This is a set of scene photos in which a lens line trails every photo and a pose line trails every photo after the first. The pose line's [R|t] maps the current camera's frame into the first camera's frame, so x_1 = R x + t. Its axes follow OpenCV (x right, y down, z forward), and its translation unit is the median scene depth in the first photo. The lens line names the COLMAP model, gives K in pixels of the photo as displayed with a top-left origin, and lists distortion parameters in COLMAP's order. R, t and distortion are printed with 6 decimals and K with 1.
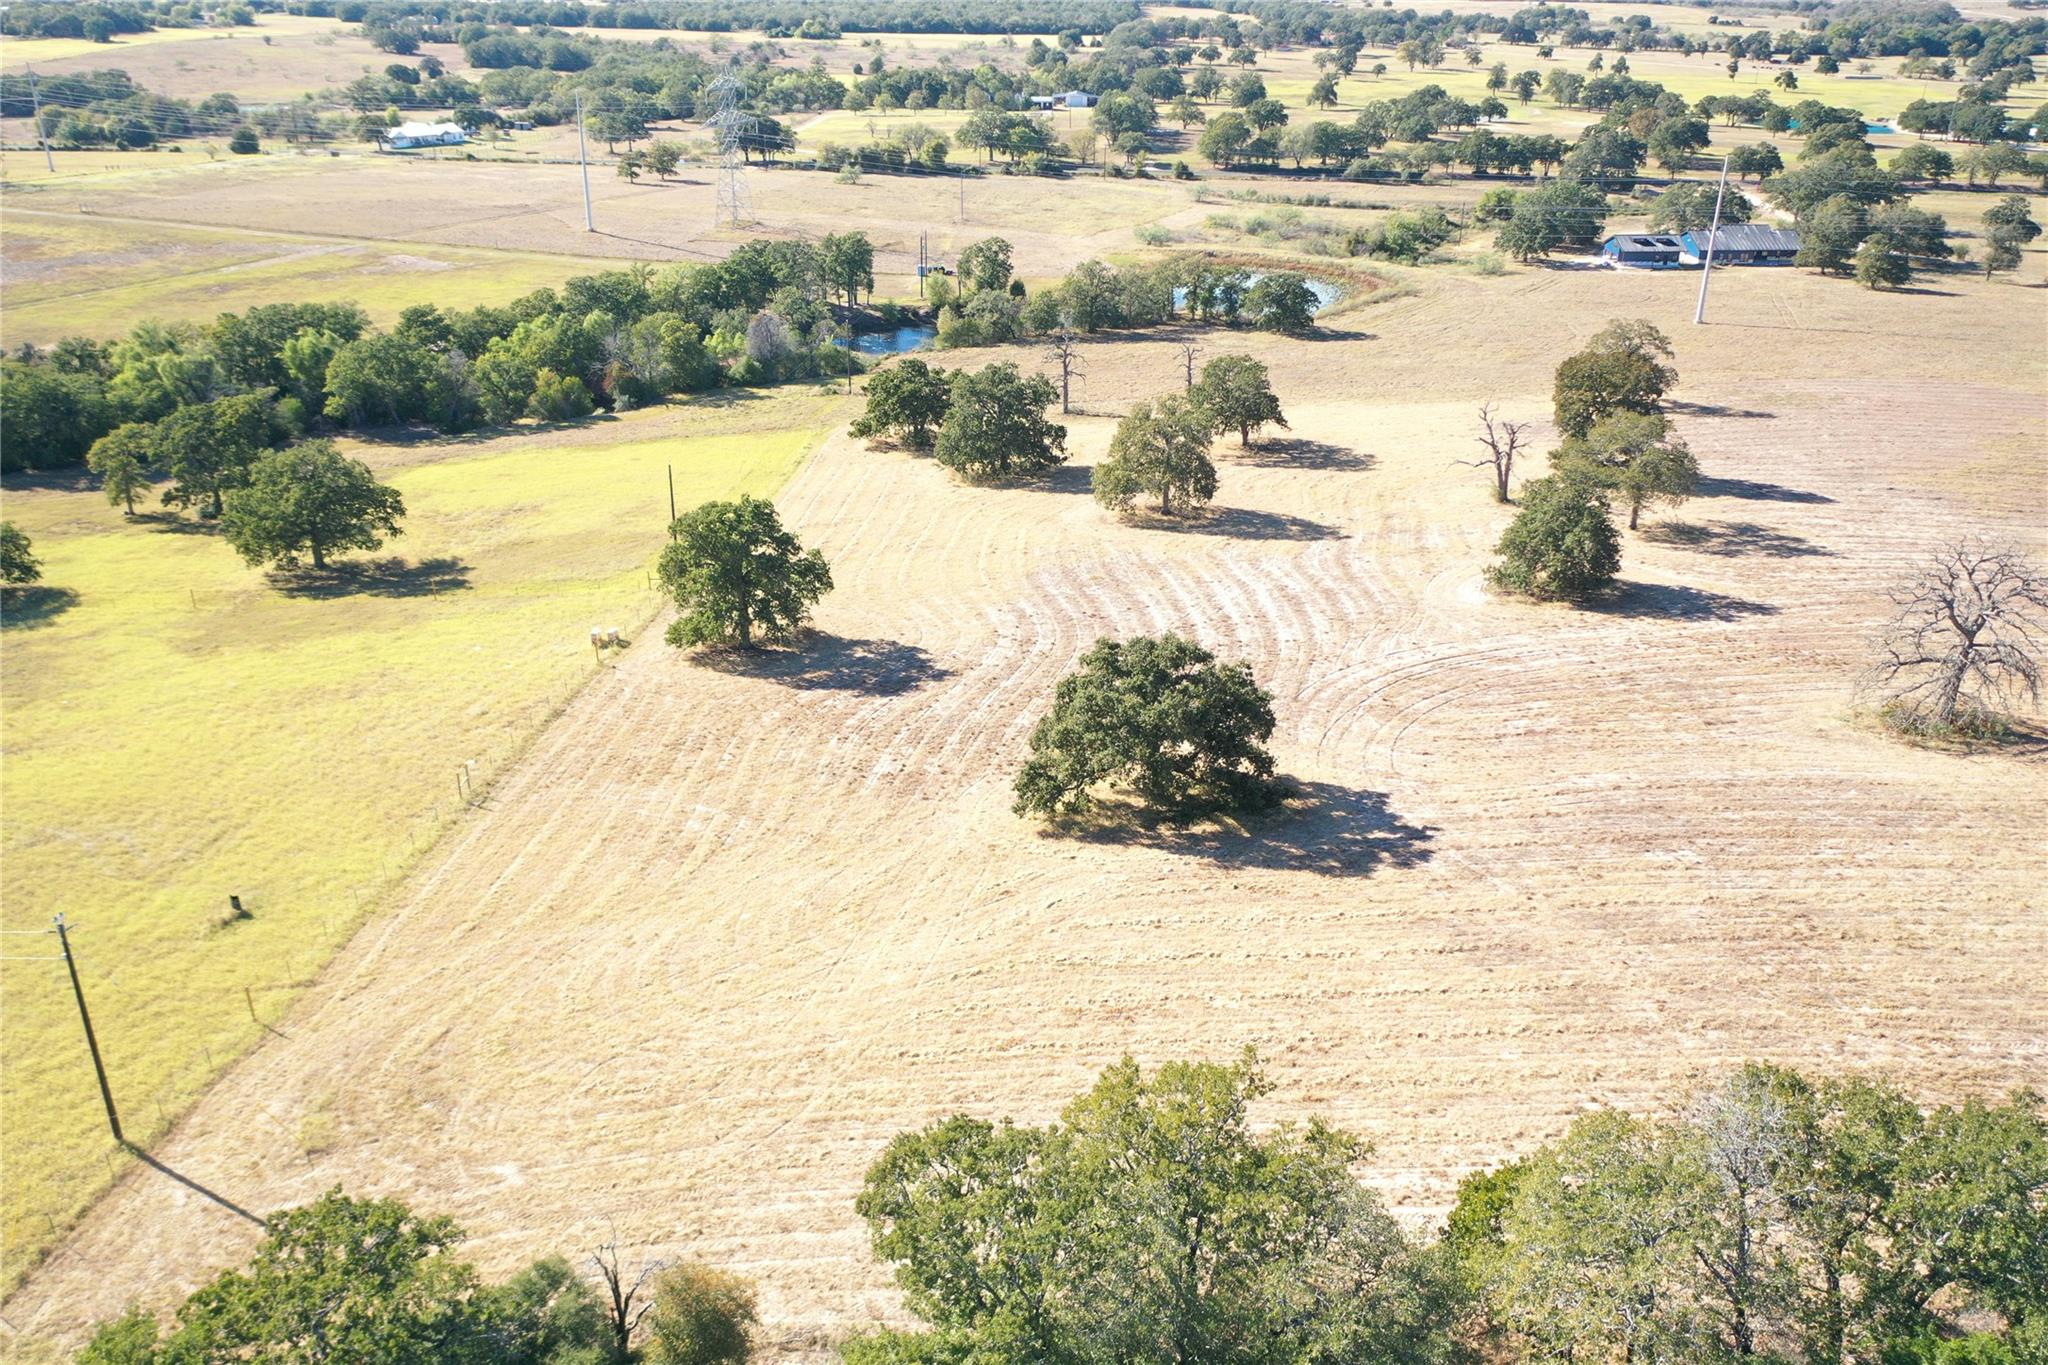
lens RADIAL K [[1615.7, 0, 1021.0], [0, 1615.7, 671.2], [0, 0, 1]] dist [-0.001517, 0.003526]
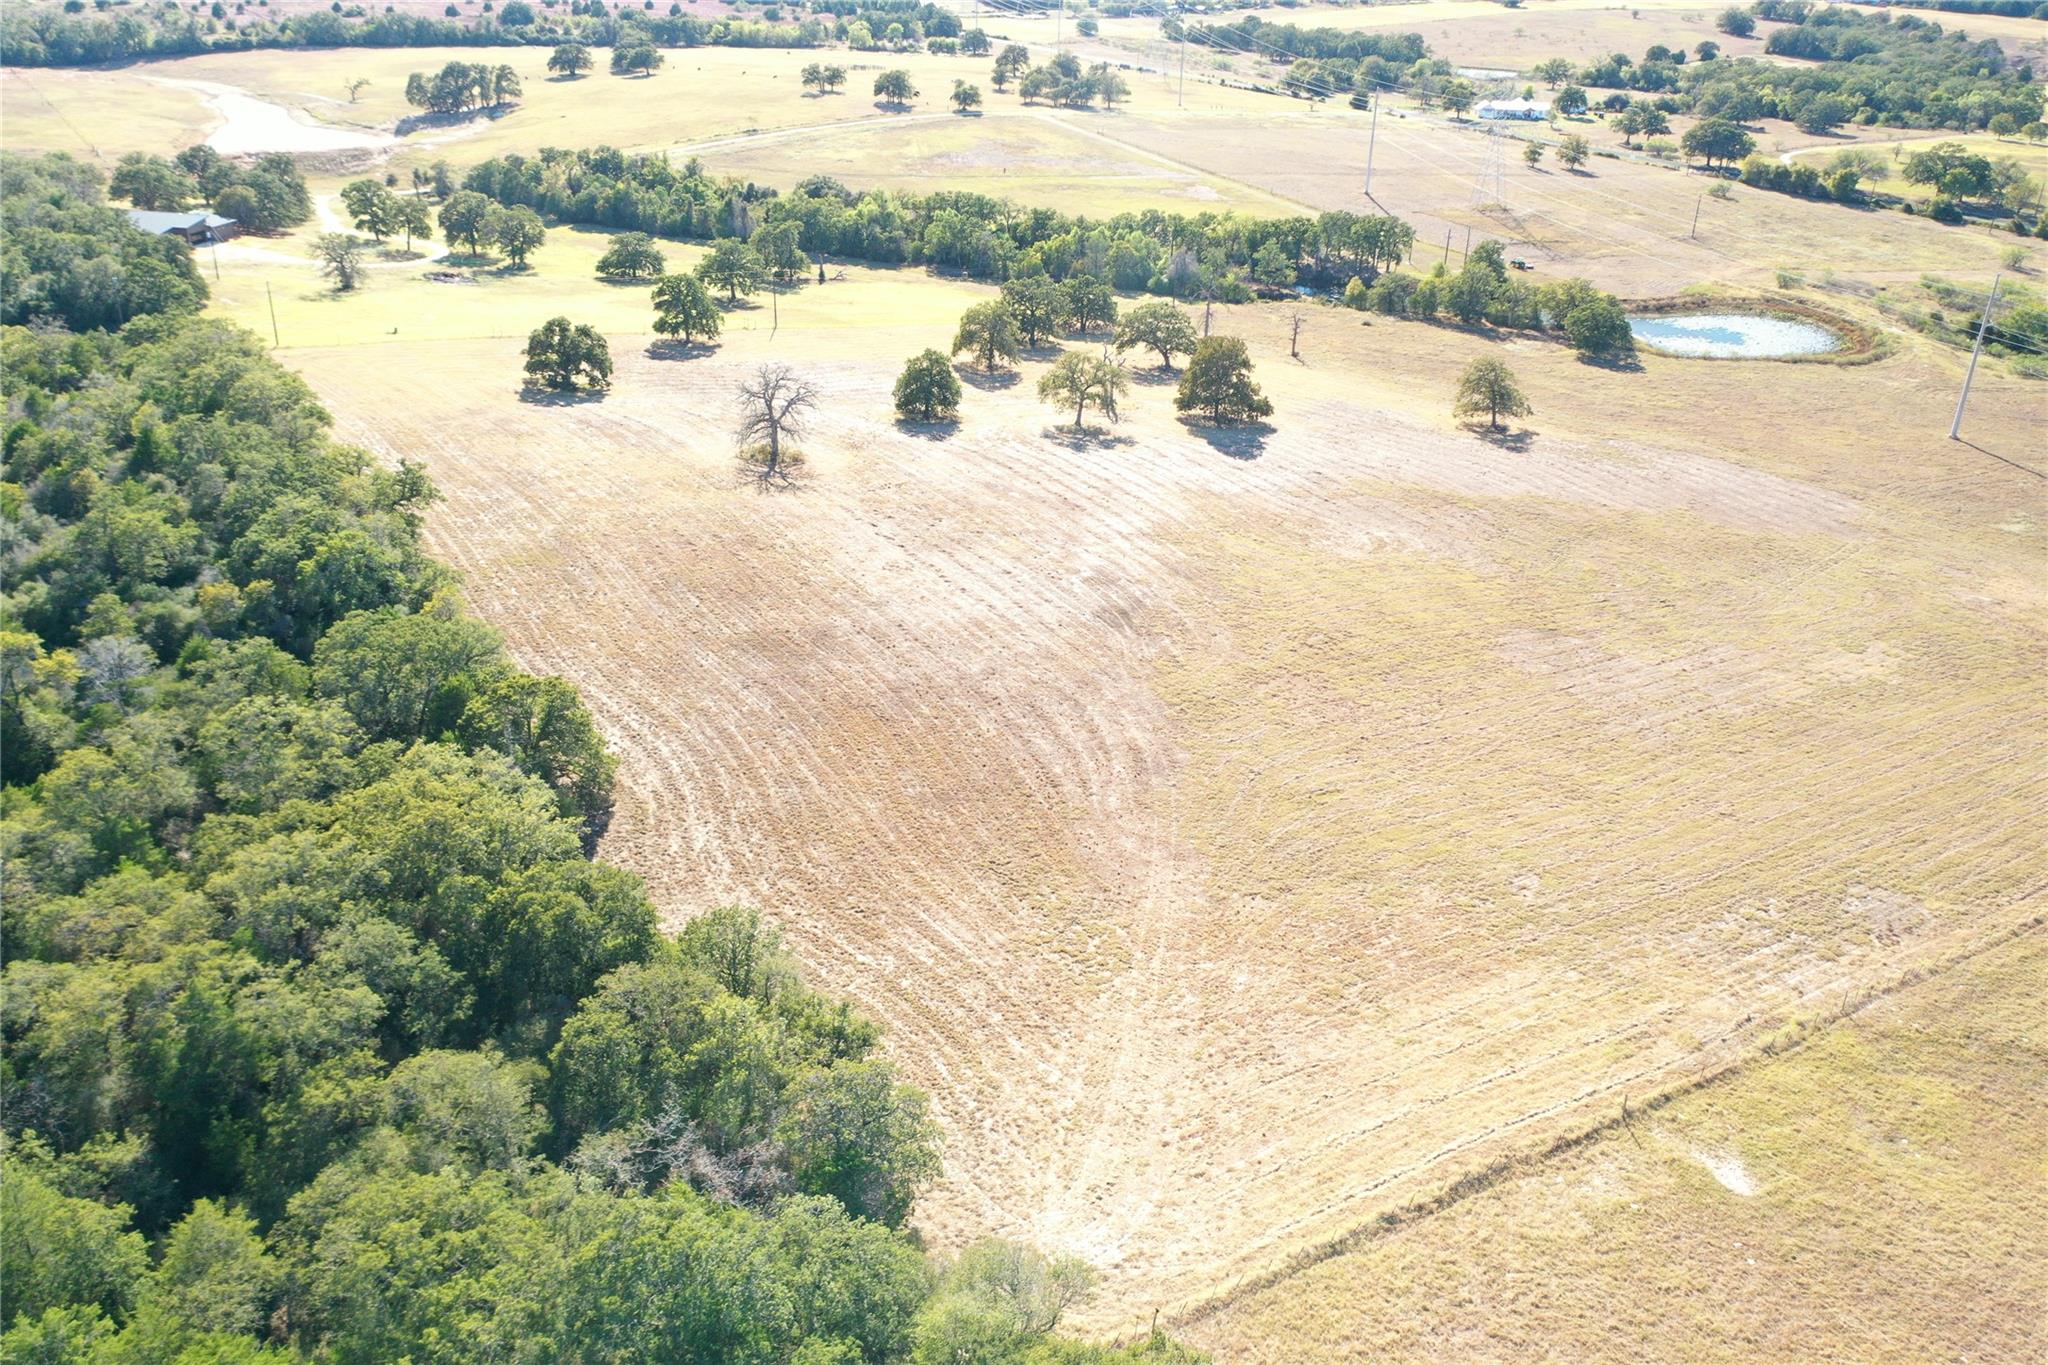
lens RADIAL K [[1615.7, 0, 1021.0], [0, 1615.7, 671.2], [0, 0, 1]] dist [-0.001517, 0.003526]
pose [[0.596448, 0.358798, -0.717992, 0.785287], [-0.339589, 0.923325, 0.179306, -0.063848], [0.727275, 0.136876, 0.672560, -0.046925]]
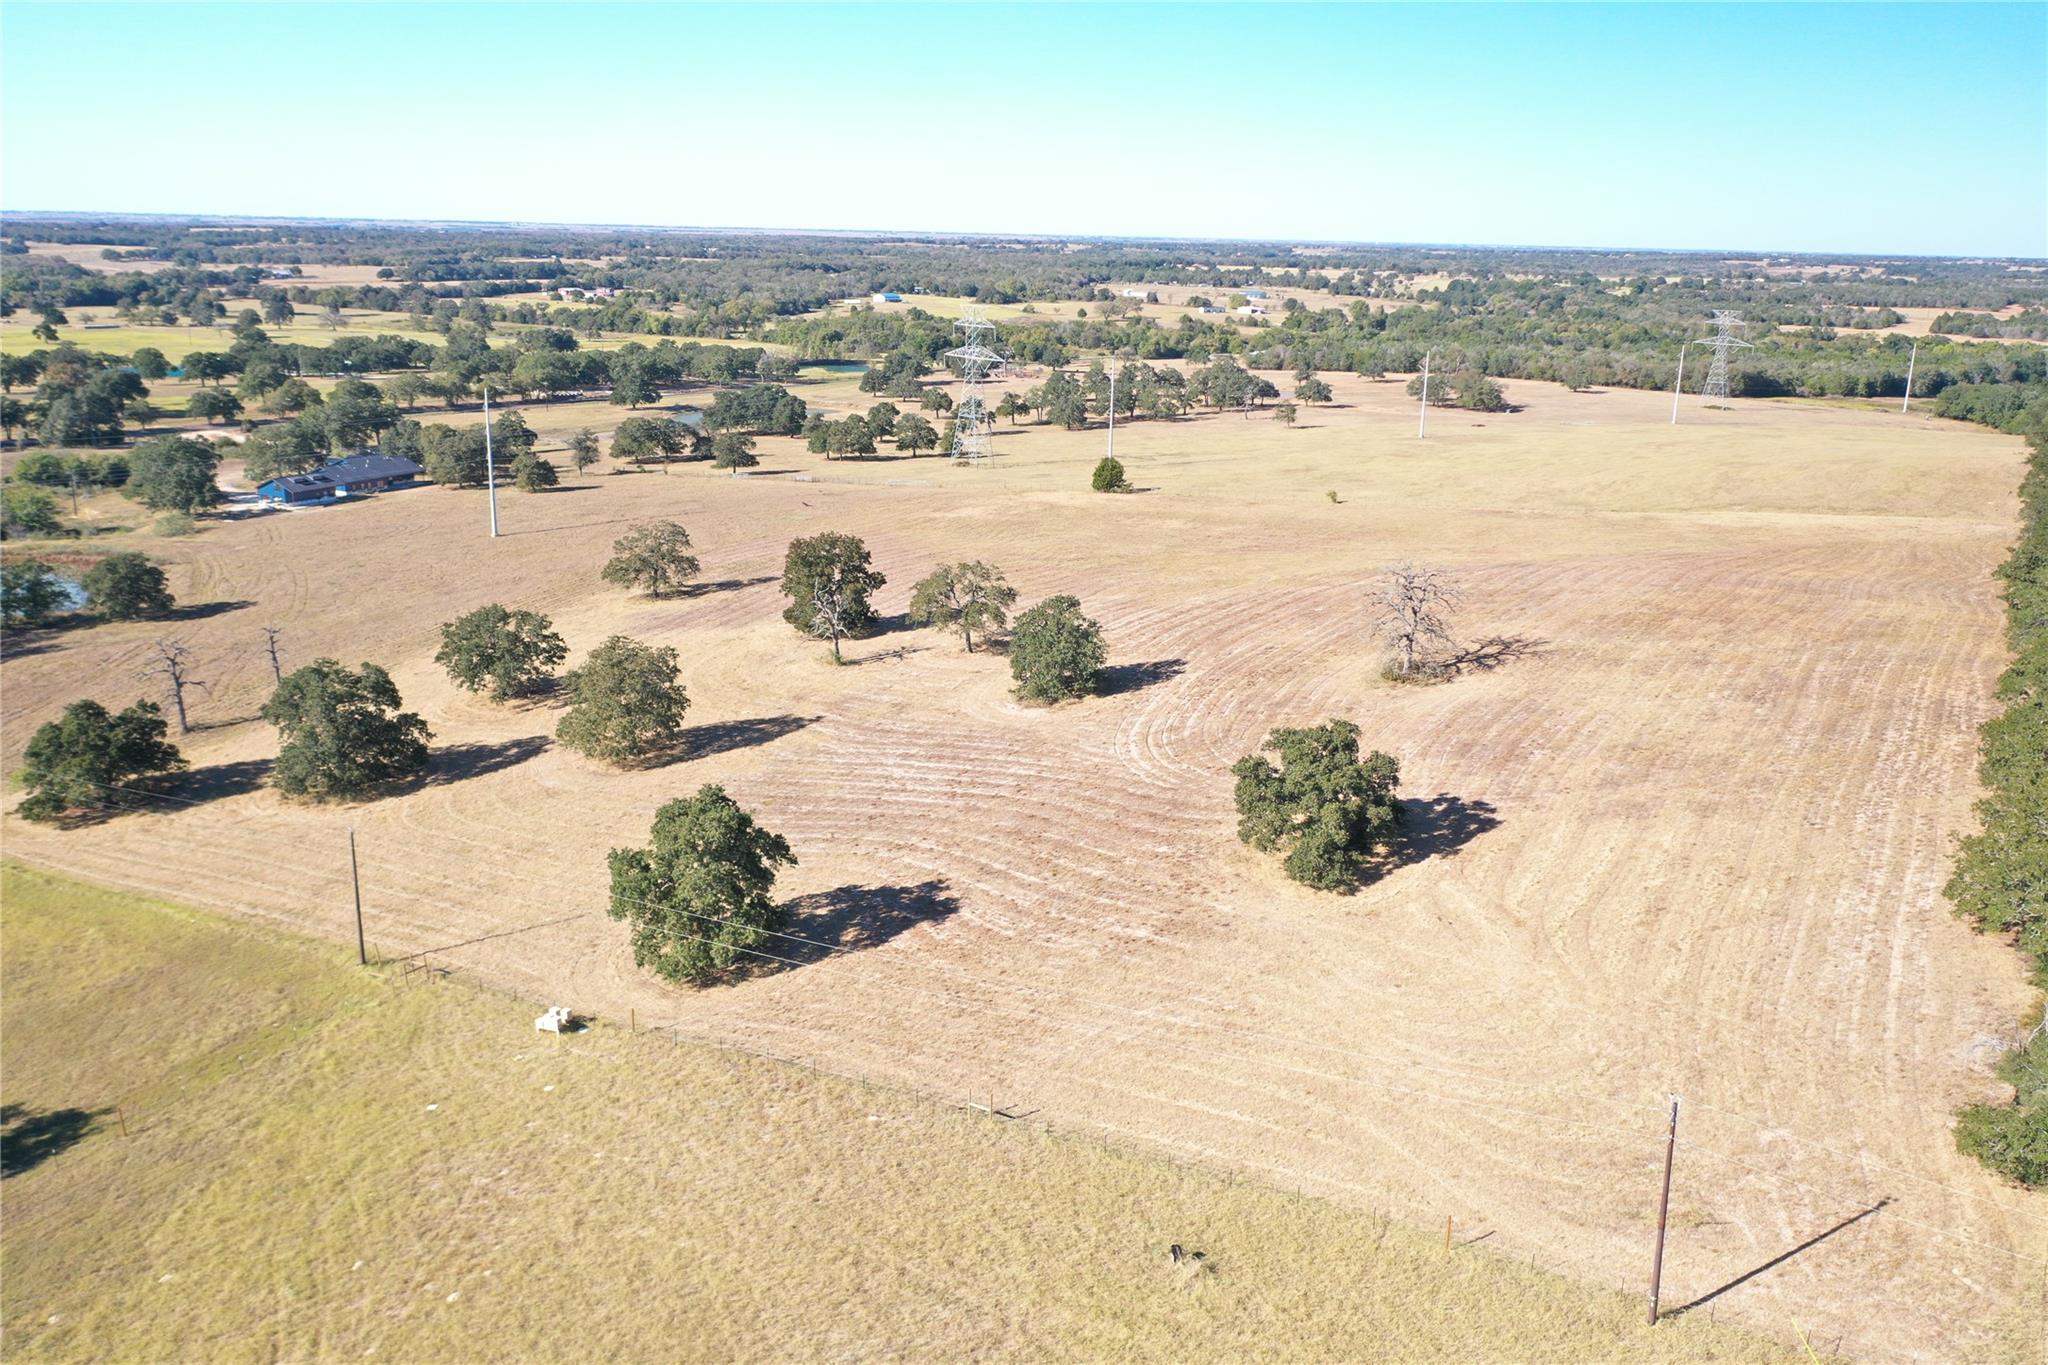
lens RADIAL K [[1615.7, 0, 1021.0], [0, 1615.7, 671.2], [0, 0, 1]] dist [-0.001517, 0.003526]
pose [[0.481393, -0.223217, 0.847605, -0.336683], [0.339799, 0.938930, 0.054280, -0.063718], [-0.807958, 0.261886, 0.527844, 0.147546]]
